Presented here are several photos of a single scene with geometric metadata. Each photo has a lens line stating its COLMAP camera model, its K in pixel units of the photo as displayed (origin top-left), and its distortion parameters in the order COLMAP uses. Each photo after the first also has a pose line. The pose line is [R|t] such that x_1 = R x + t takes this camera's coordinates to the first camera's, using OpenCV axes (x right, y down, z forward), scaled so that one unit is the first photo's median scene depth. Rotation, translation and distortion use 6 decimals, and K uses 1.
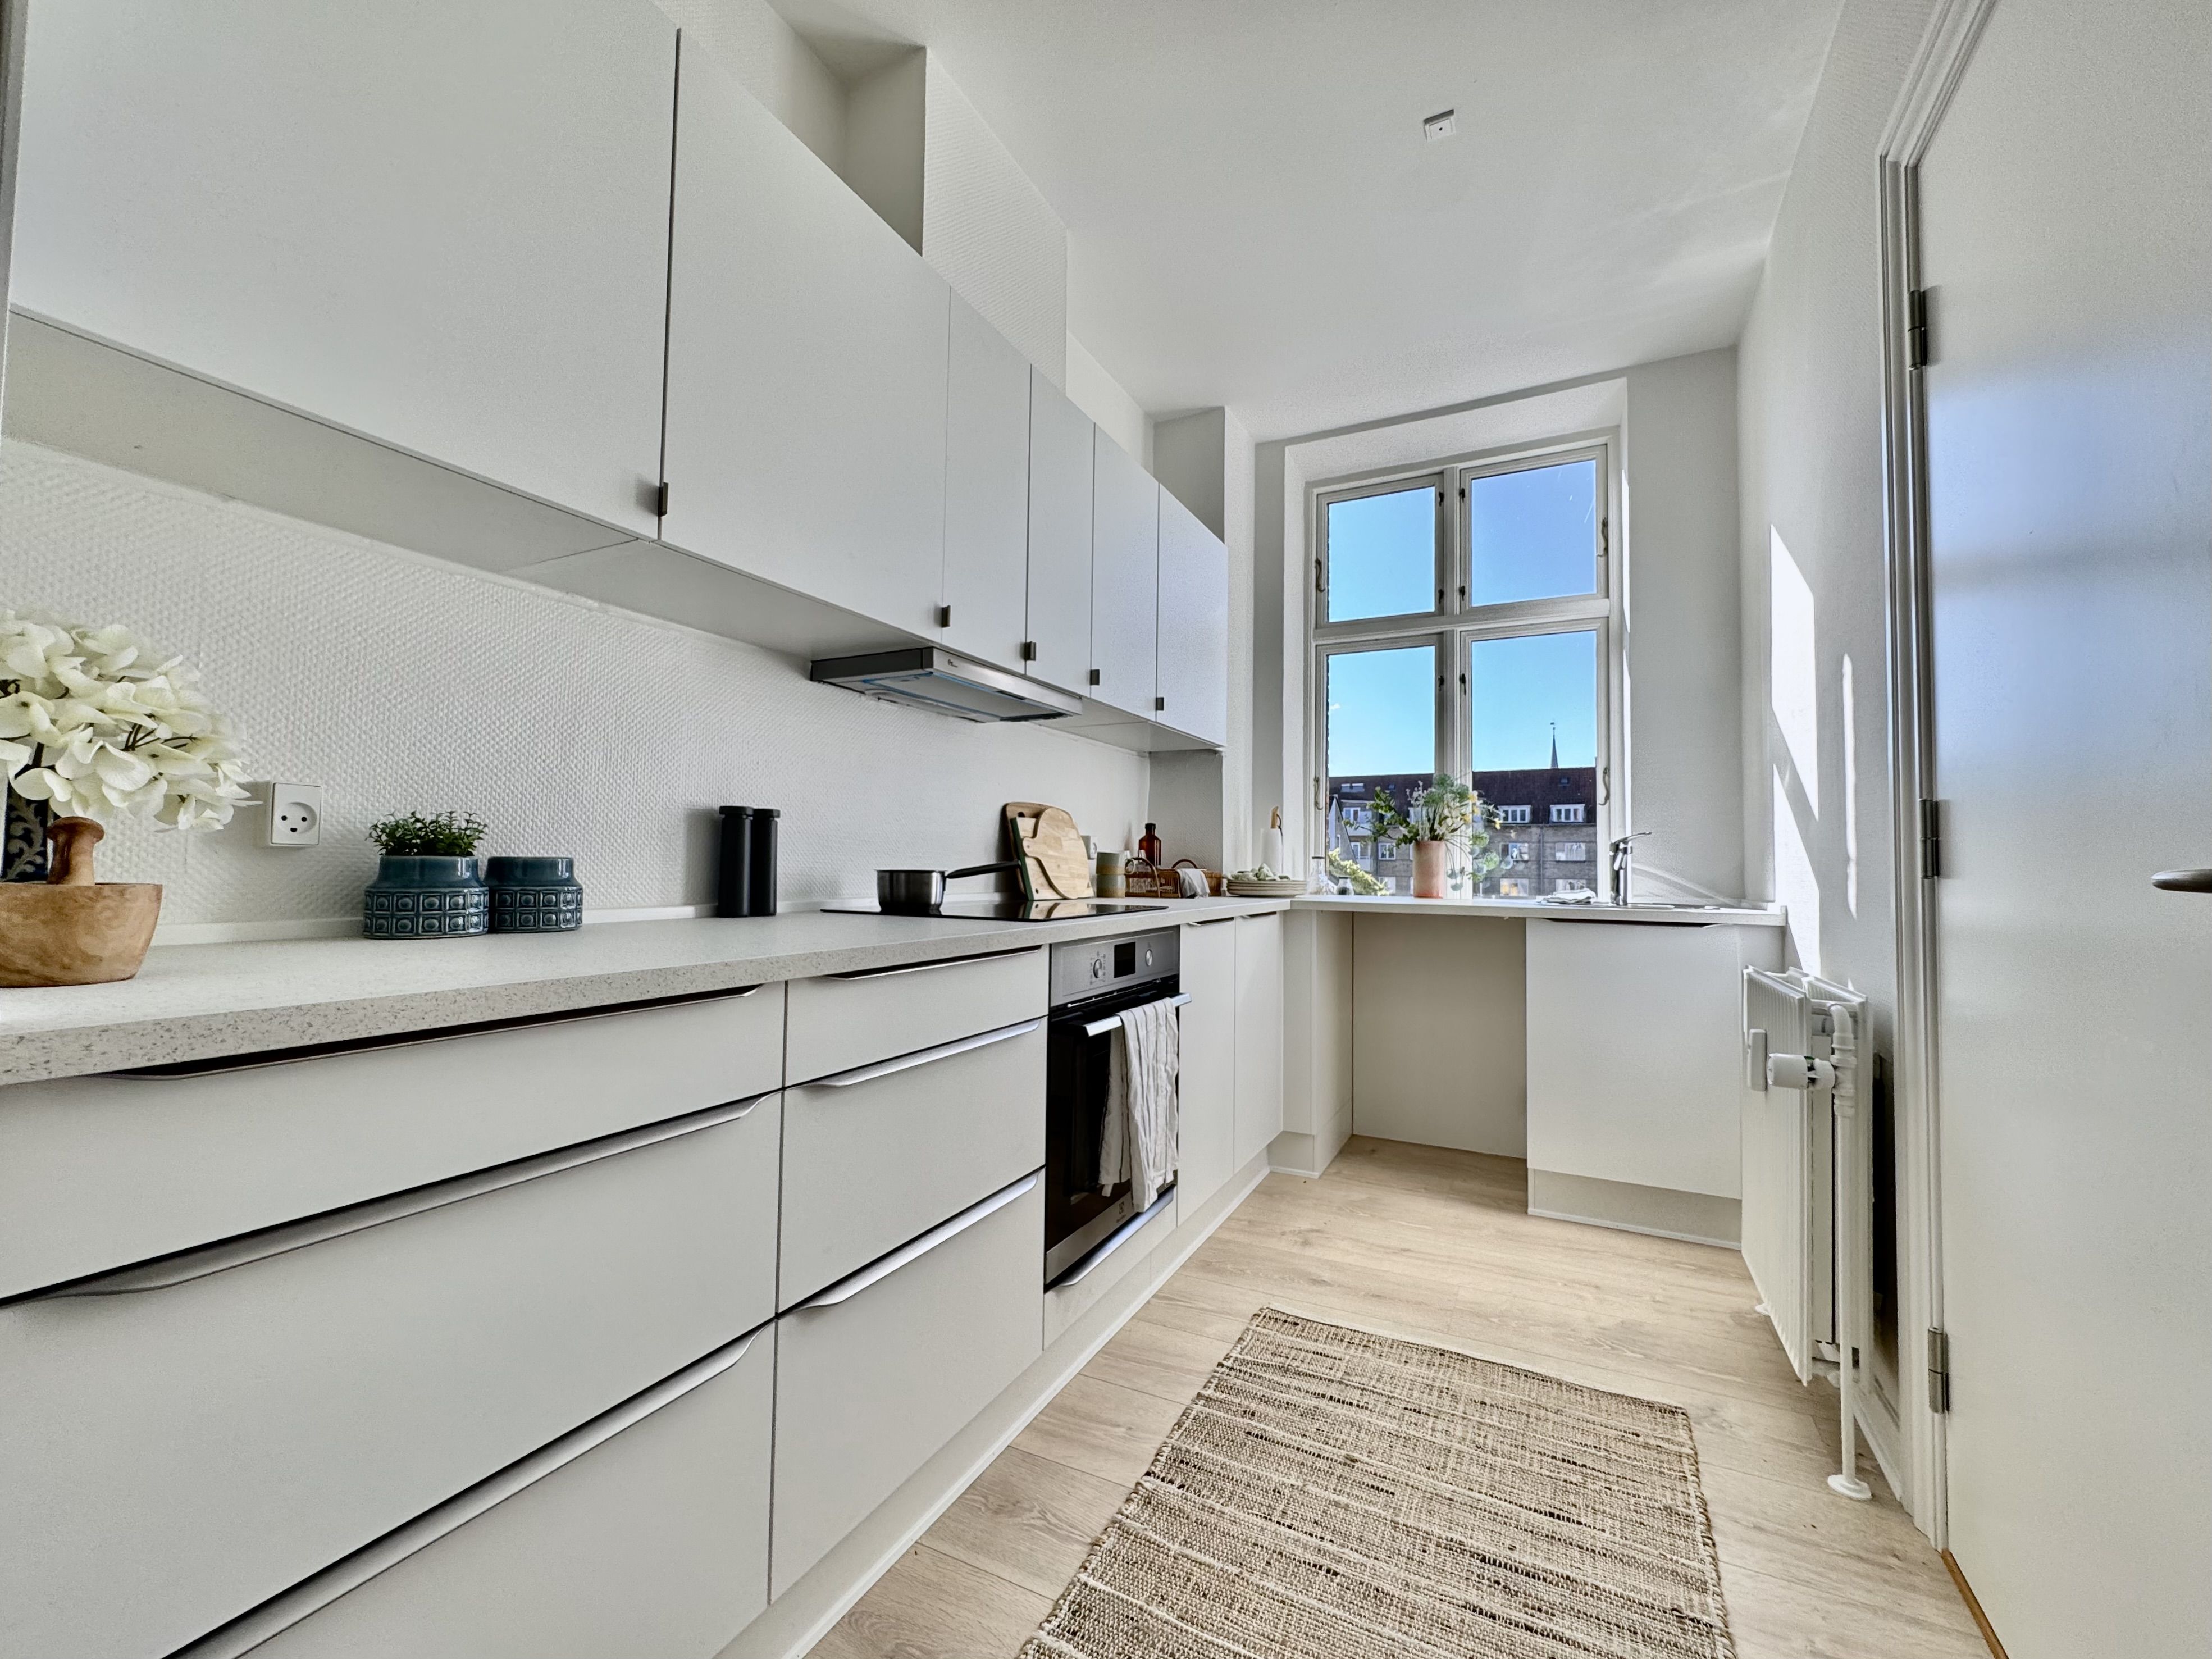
lens RADIAL K [[895.1, 0, 1117.4], [0, 895.1, 832.4], [0, 0, 1]] dist [-0.006944, -0.001136]
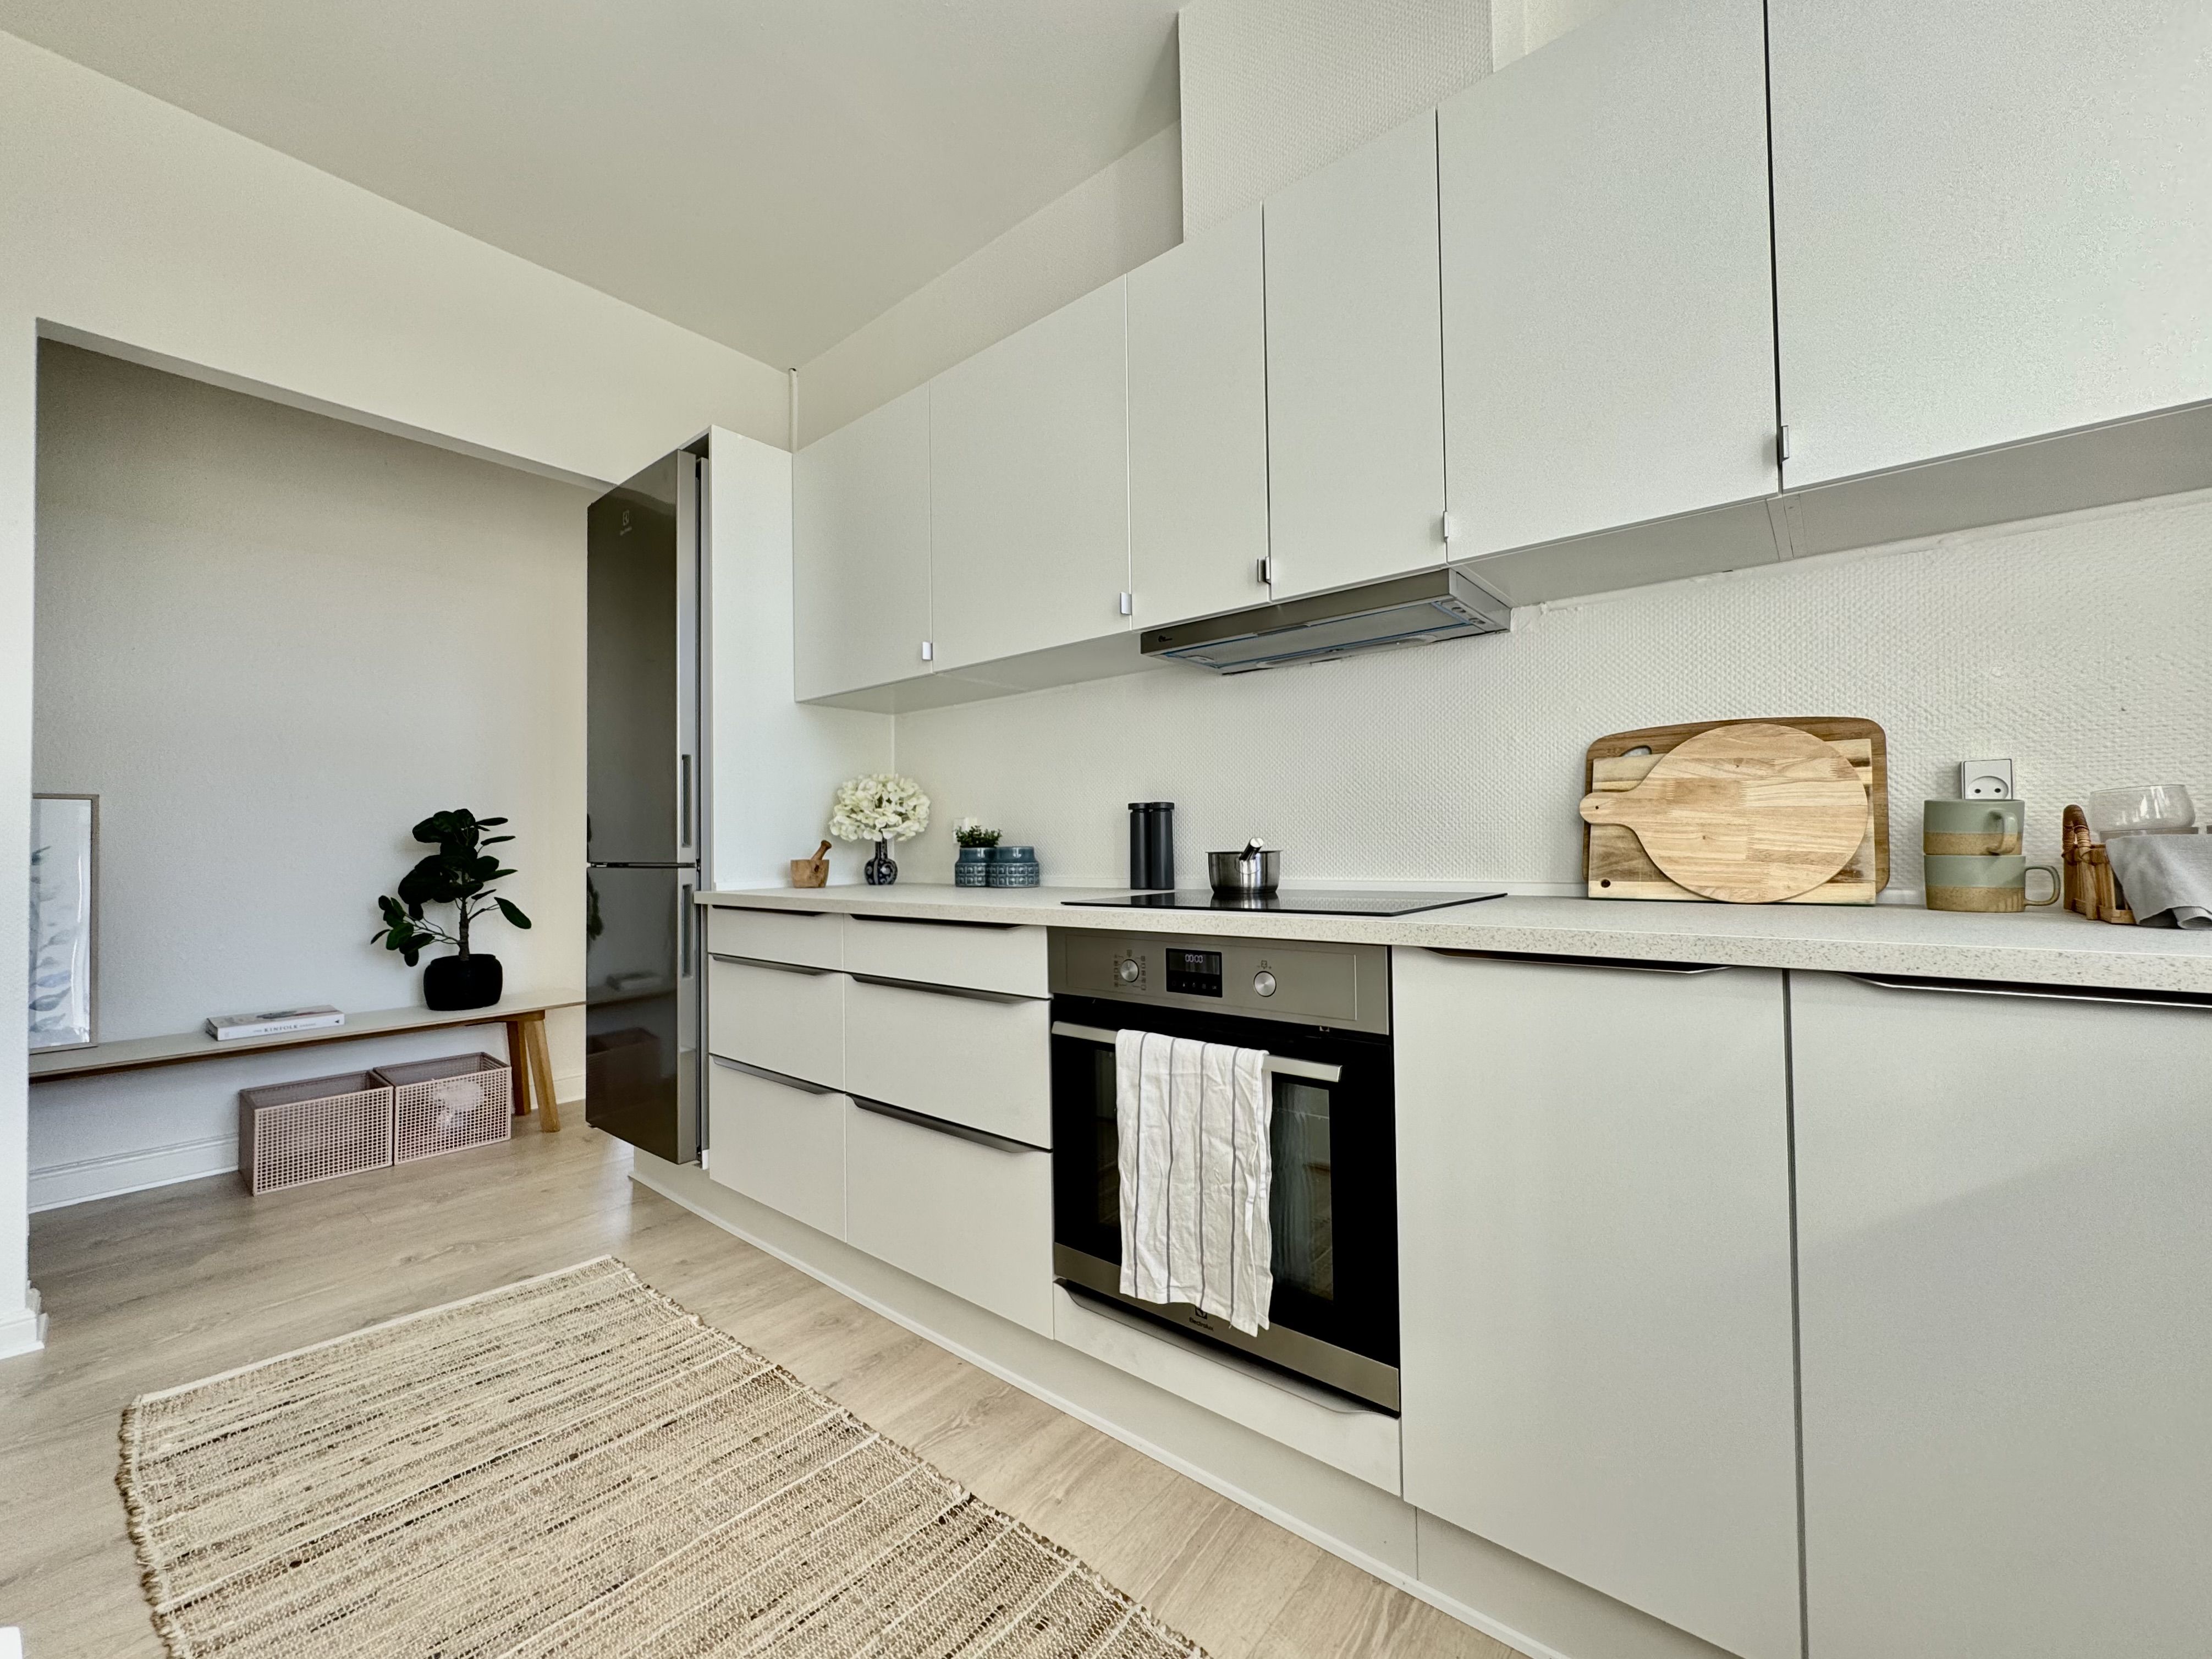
lens RADIAL K [[895.1, 0, 1113.4], [0, 895.1, 832.7], [0, 0, 1]] dist [-0.006944, -0.001136]
pose [[-0.227127, -0.025875, -0.973521, 0.869008], [0.046474, 0.998220, -0.037374, 0.061472], [0.972756, -0.053732, -0.225520, 1.302542]]
